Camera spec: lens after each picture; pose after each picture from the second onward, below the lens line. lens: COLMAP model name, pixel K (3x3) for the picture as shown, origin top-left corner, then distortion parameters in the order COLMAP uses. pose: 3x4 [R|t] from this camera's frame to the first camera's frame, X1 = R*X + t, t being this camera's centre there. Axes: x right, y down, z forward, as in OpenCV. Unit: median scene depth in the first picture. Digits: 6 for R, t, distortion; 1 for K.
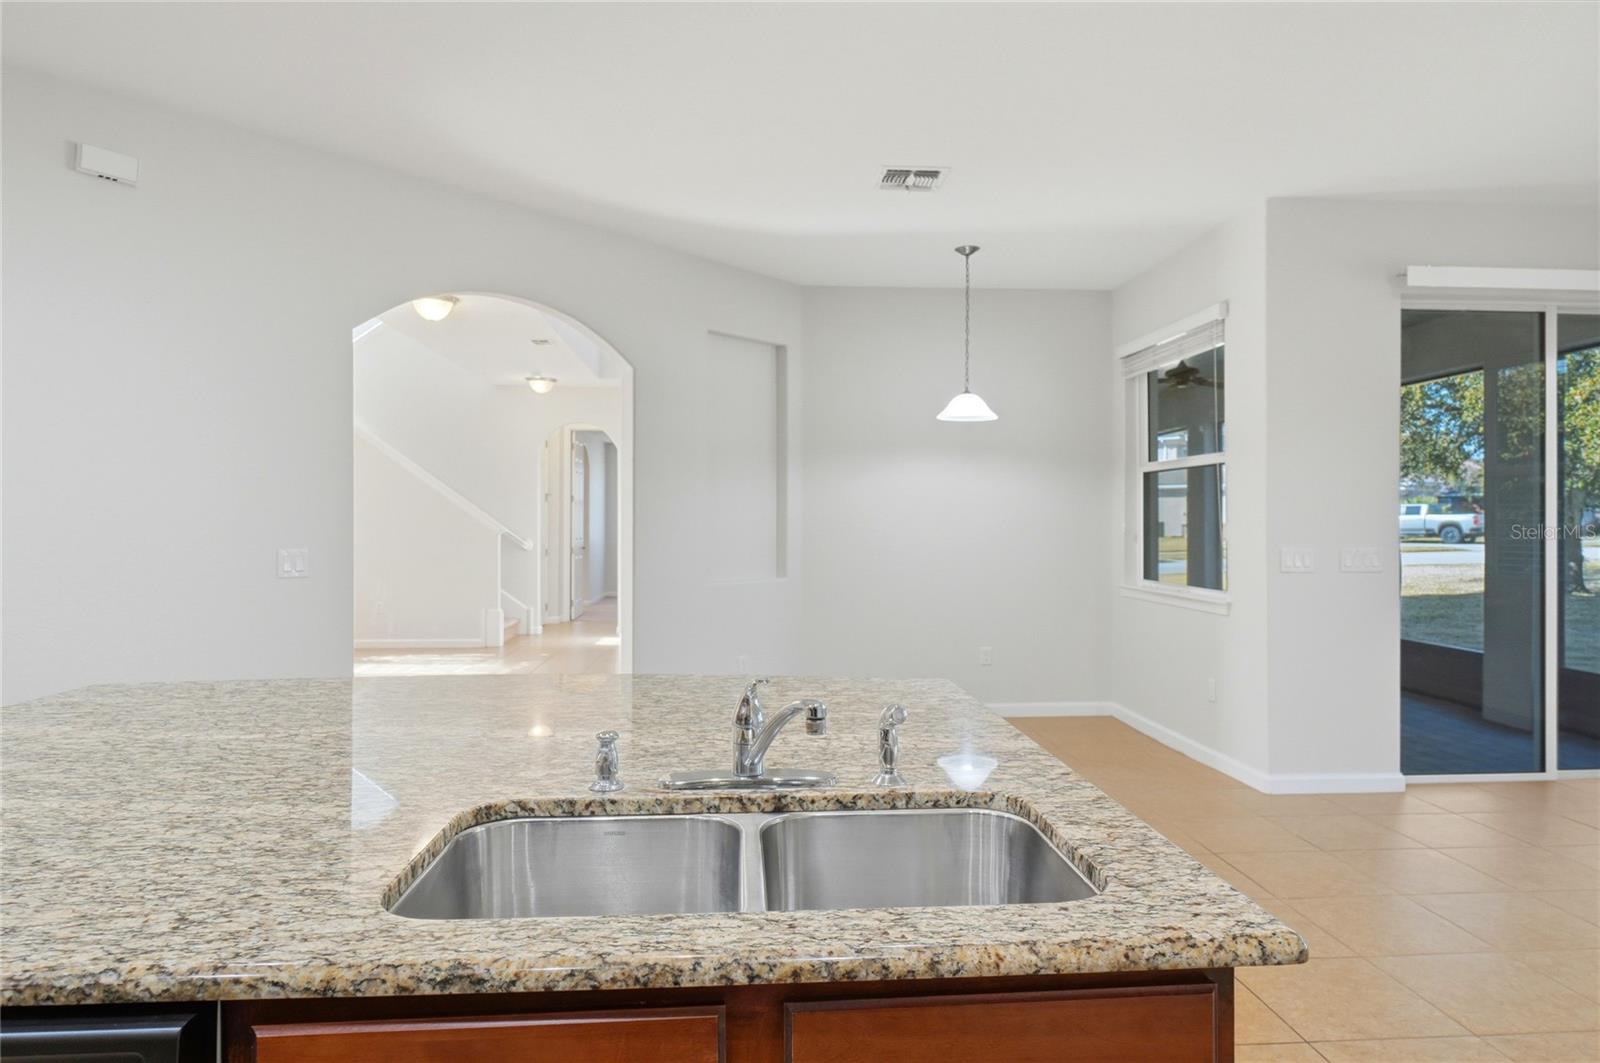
lens RADIAL K [[945.1, 0, 799.7], [0, 945.1, 520.6], [0, 0, 1]] dist [-0.044180, -0.000394]
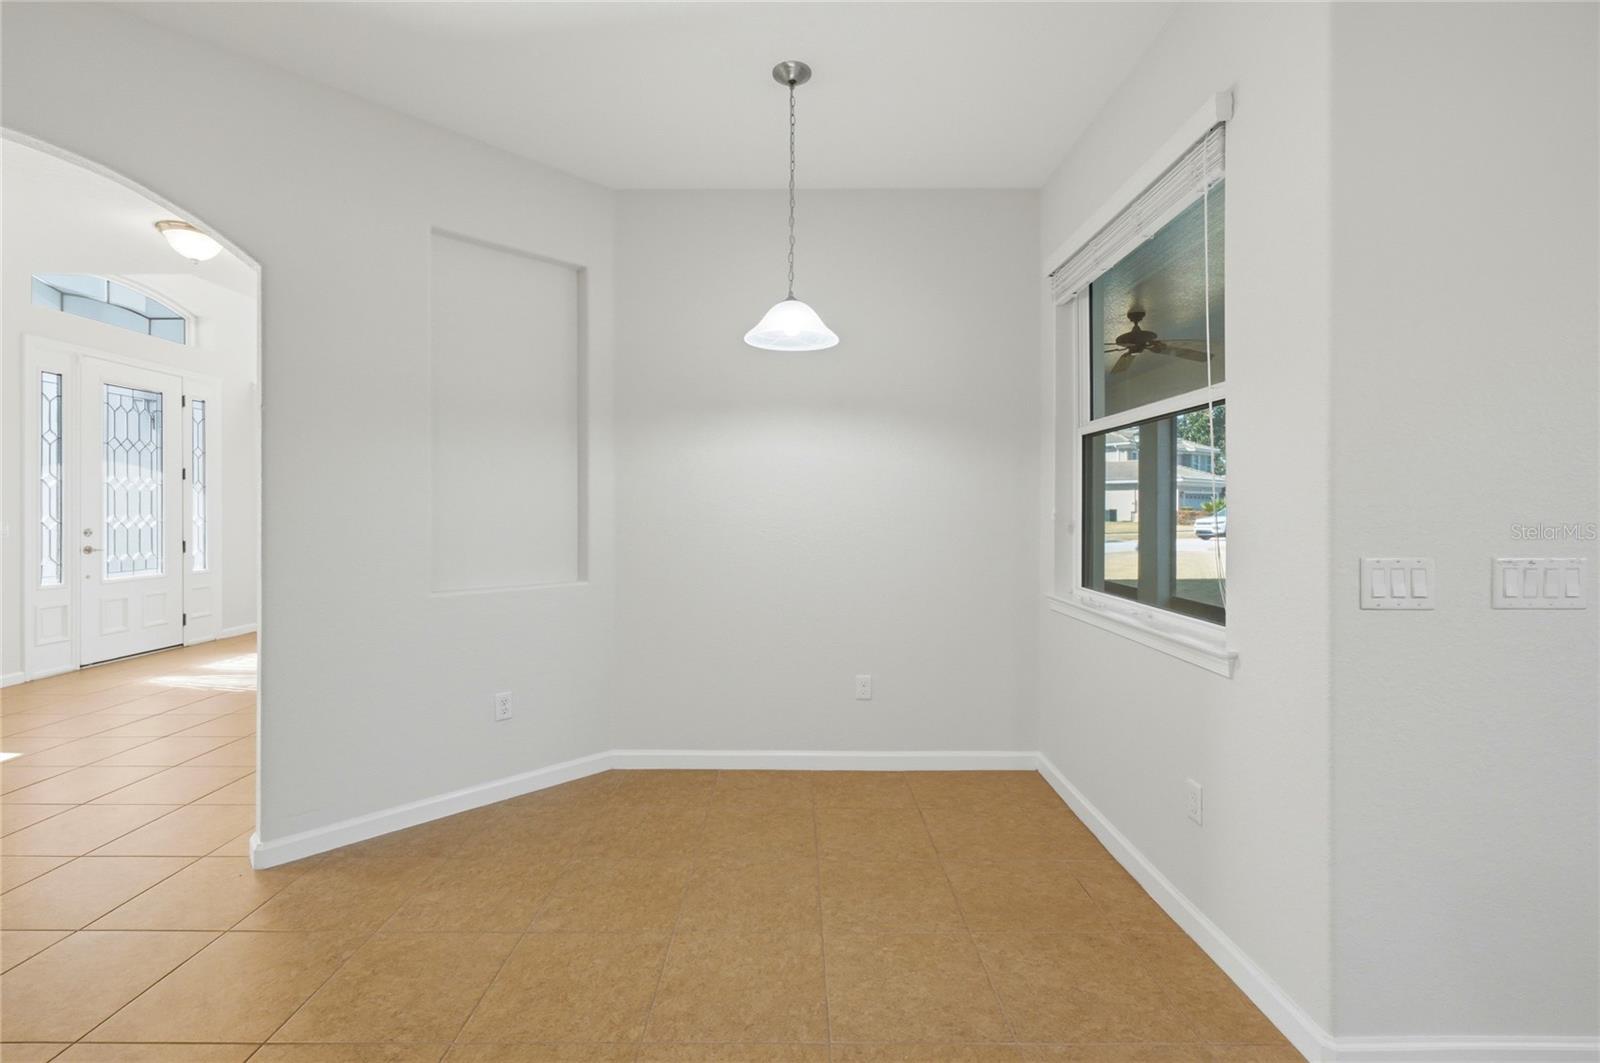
lens RADIAL K [[711.9, 0, 803.2], [0, 711.9, 510.1], [0, 0, 1]] dist [-0.006777, 0.003093]
pose [[0.998843, 0.000296, -0.048089, 0.188912], [-0.000236, 0.999999, 0.001252, 0.004220], [0.048089, -0.001239, 0.998842, 0.473333]]
